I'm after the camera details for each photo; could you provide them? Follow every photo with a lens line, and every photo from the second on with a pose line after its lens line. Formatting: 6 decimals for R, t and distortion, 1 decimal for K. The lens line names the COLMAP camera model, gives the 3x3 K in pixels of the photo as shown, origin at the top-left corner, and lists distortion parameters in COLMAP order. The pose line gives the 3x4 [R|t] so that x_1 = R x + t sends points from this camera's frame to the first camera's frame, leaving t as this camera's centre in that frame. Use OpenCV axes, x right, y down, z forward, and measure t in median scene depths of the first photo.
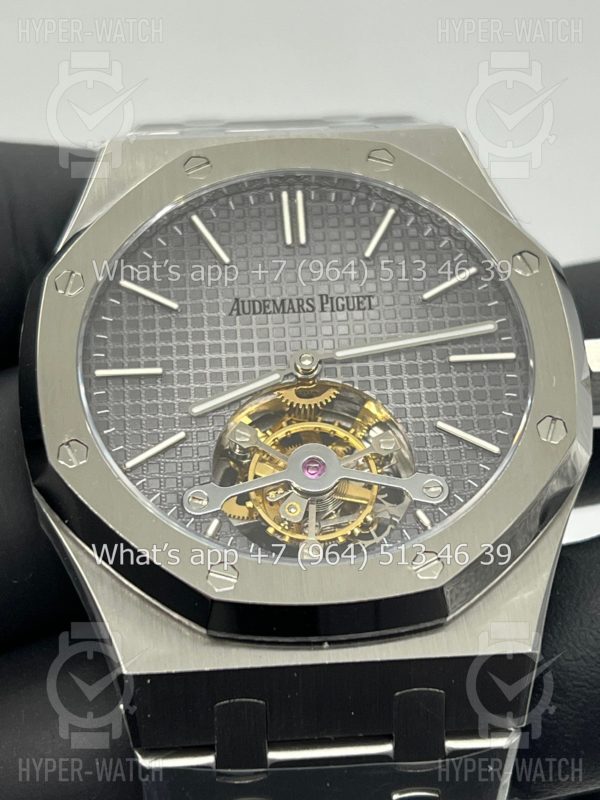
lens RADIAL K [[1895.3, 0, 300.2], [0, 1895.3, 400.2], [0, 0, 1]] dist [0.198757, 0.000000]
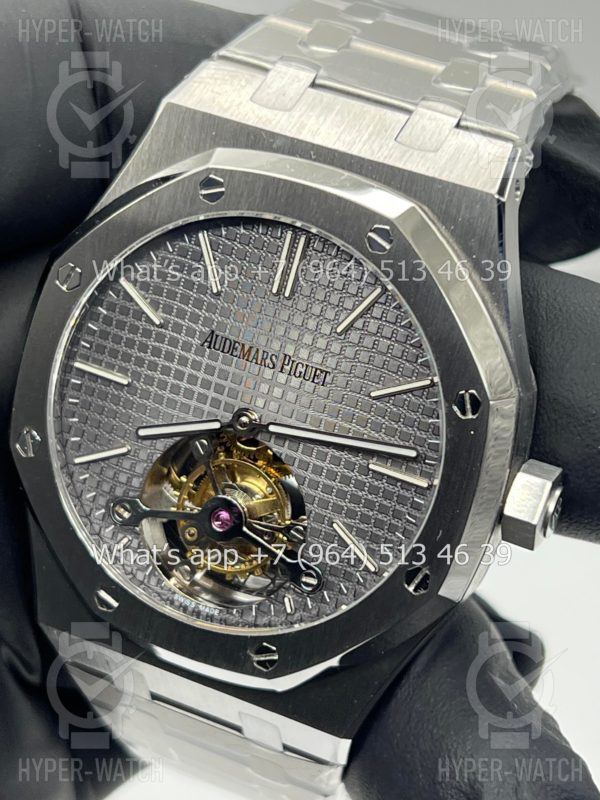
lens RADIAL K [[1895.3, 0, 307.4], [0, 1895.3, 405.7], [0, 0, 1]] dist [0.198757, 0.000000]
pose [[0.875861, 0.372888, -0.306302, 0.355312], [-0.110978, 0.773375, 0.624159, -0.693421], [0.469628, -0.512685, 0.718752, 0.244697]]
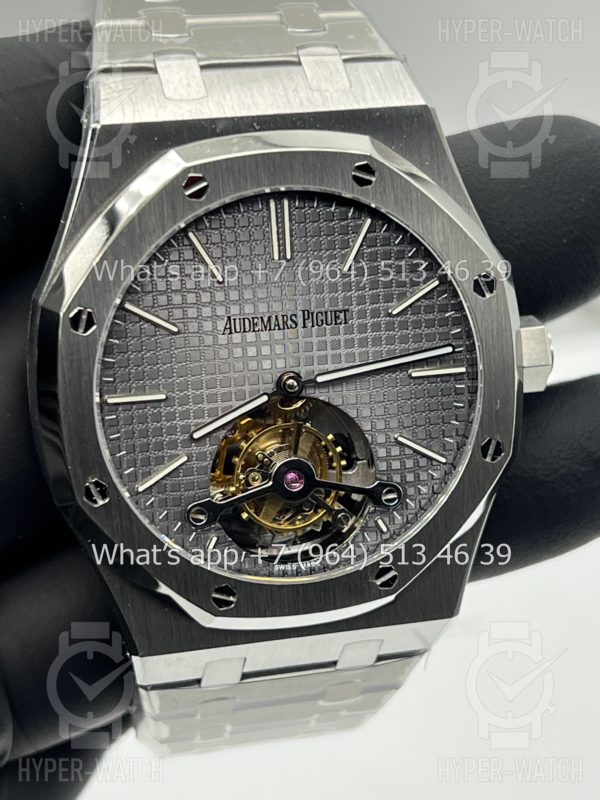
lens RADIAL K [[1895.3, 0, 293.4], [0, 1895.3, 401.0], [0, 0, 1]] dist [0.198757, 0.000000]
pose [[0.979584, -0.016866, 0.200326, -0.220704], [-0.105776, 0.804149, 0.584942, -0.670088], [-0.170957, -0.594189, 0.785947, 0.096523]]
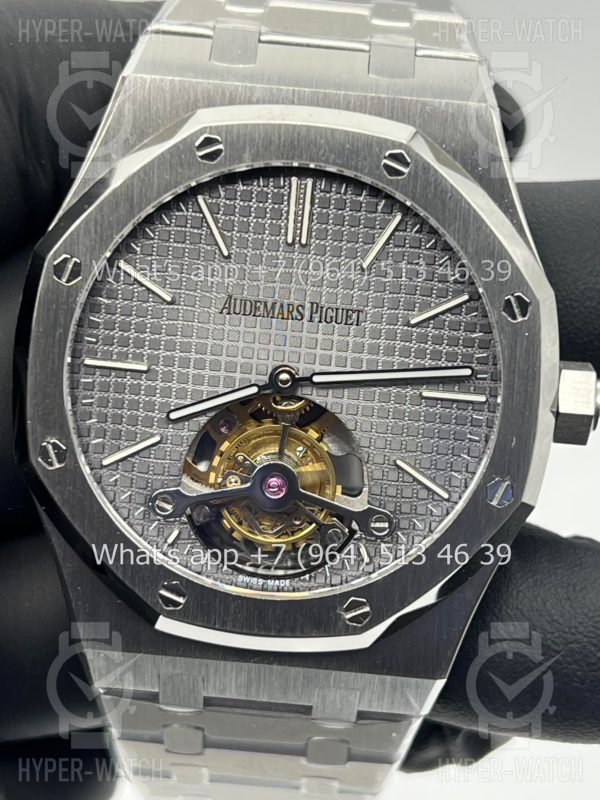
lens RADIAL K [[1895.3, 0, 300.5], [0, 1895.3, 396.3], [0, 0, 1]] dist [0.198757, 0.000000]
pose [[0.986339, 0.160264, -0.038088, 0.052394], [-0.117742, 0.847602, 0.517404, -0.546572], [0.115205, -0.505851, 0.854893, 0.101585]]
